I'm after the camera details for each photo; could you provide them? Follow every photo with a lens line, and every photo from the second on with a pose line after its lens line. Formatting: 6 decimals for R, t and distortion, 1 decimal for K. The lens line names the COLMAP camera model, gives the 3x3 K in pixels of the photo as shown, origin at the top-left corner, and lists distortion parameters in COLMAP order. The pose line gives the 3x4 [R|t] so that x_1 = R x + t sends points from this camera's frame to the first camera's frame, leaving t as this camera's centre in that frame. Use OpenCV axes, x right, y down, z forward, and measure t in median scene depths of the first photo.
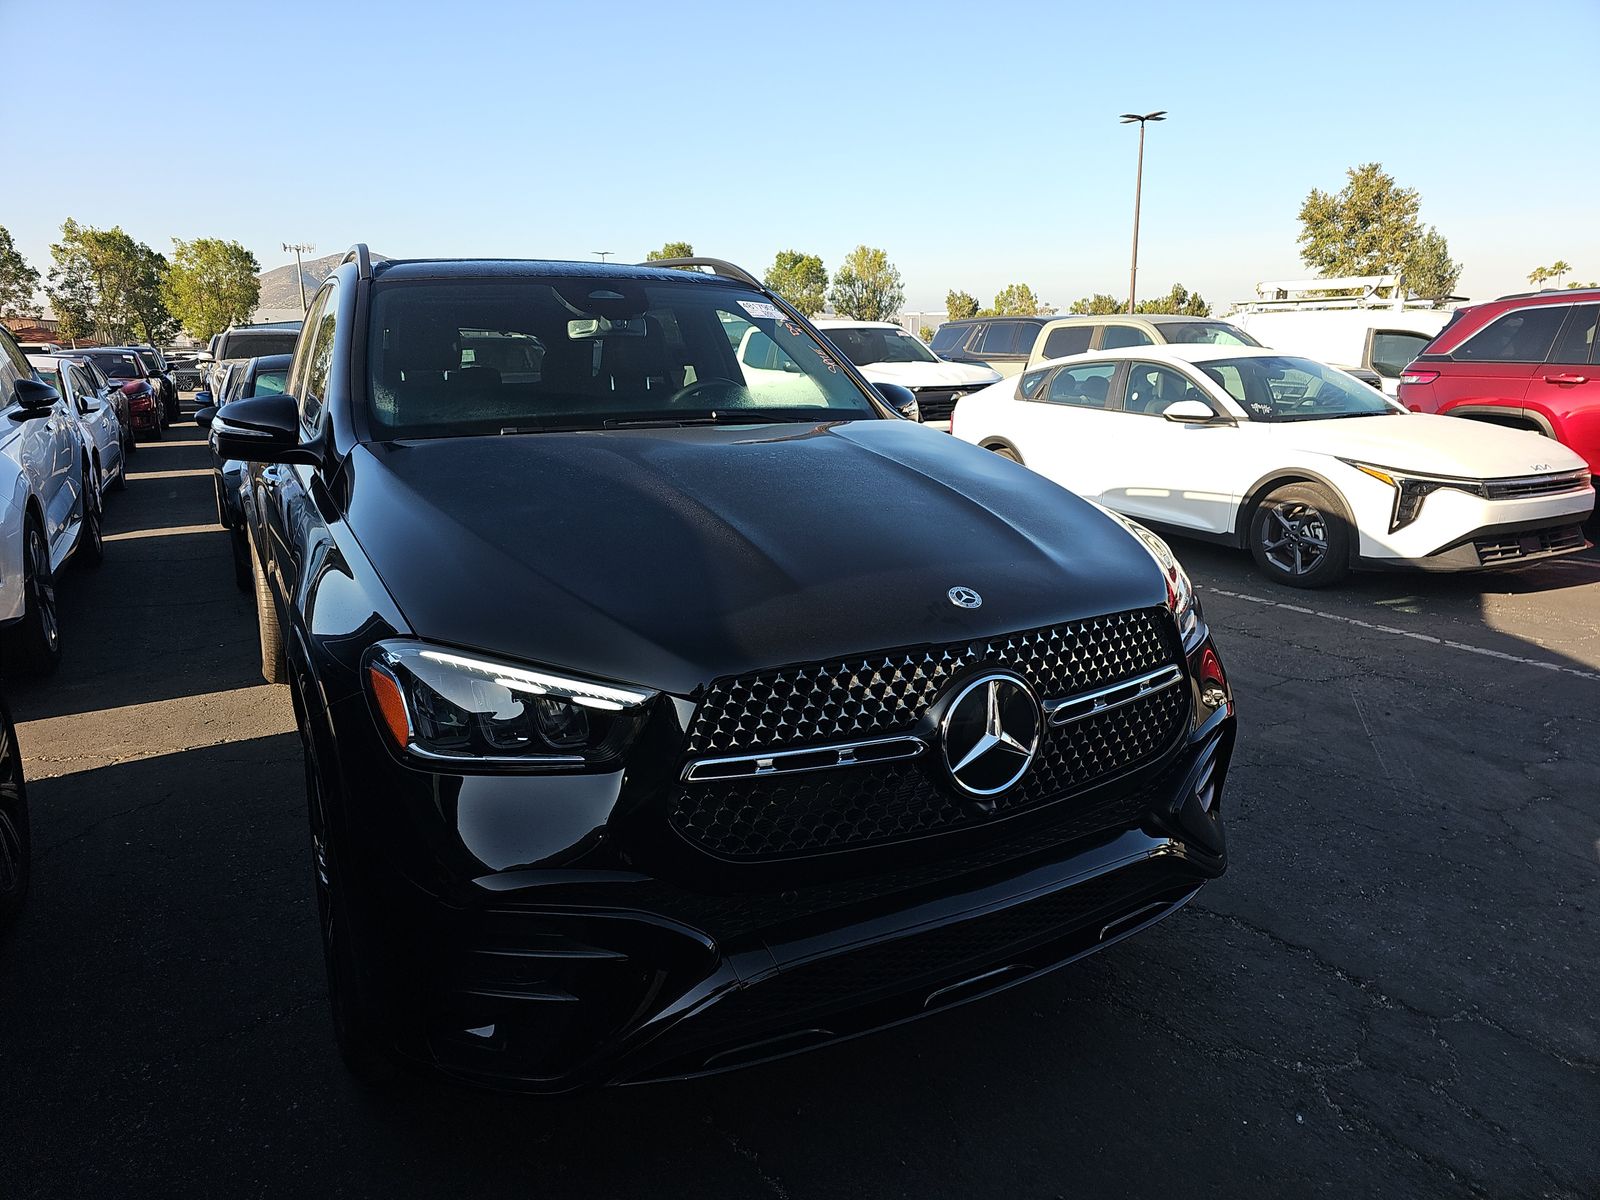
lens RADIAL K [[1106.2, 0, 796.9], [0, 1106.2, 593.8], [0, 0, 1]] dist [0.068279, -0.073807]
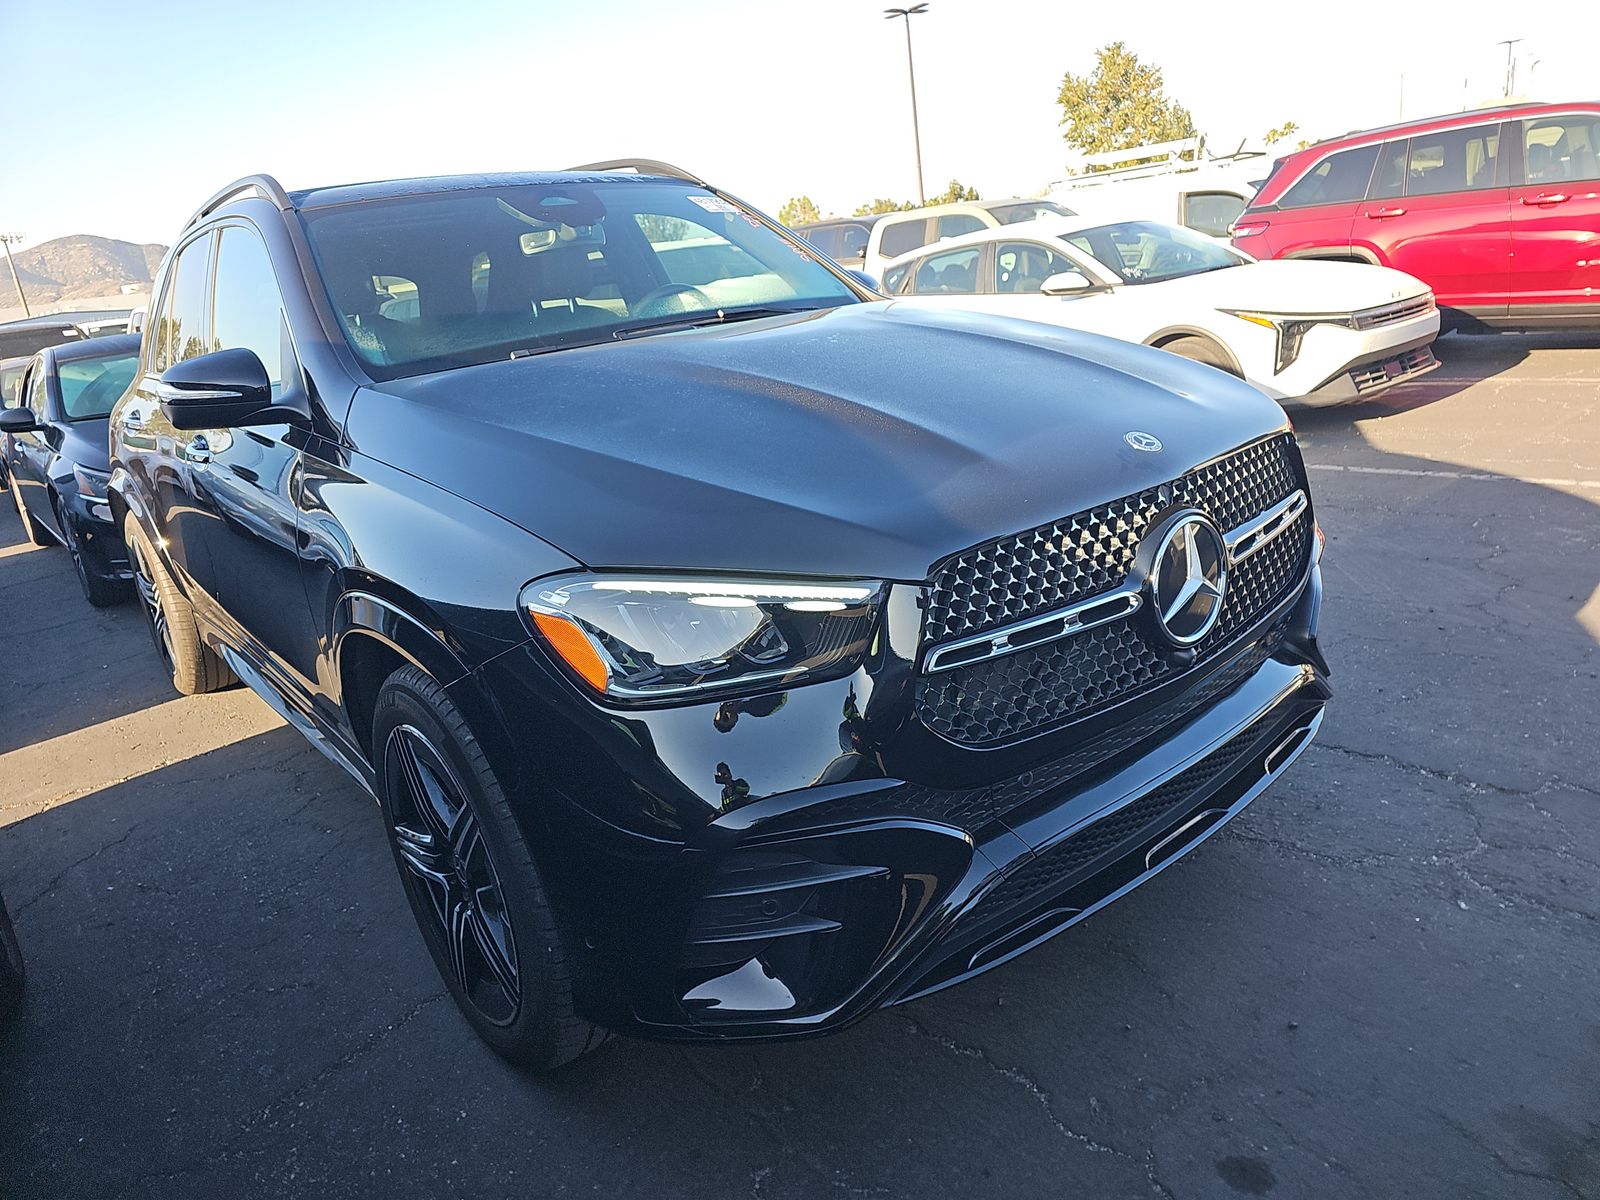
lens RADIAL K [[1106.2, 0, 796.9], [0, 1106.2, 593.8], [0, 0, 1]] dist [0.068279, -0.073807]
pose [[0.976143, -0.157637, 0.149320, -0.096282], [0.148307, 0.986335, 0.071752, 0.006154], [-0.158590, -0.047895, 0.986182, 0.031581]]
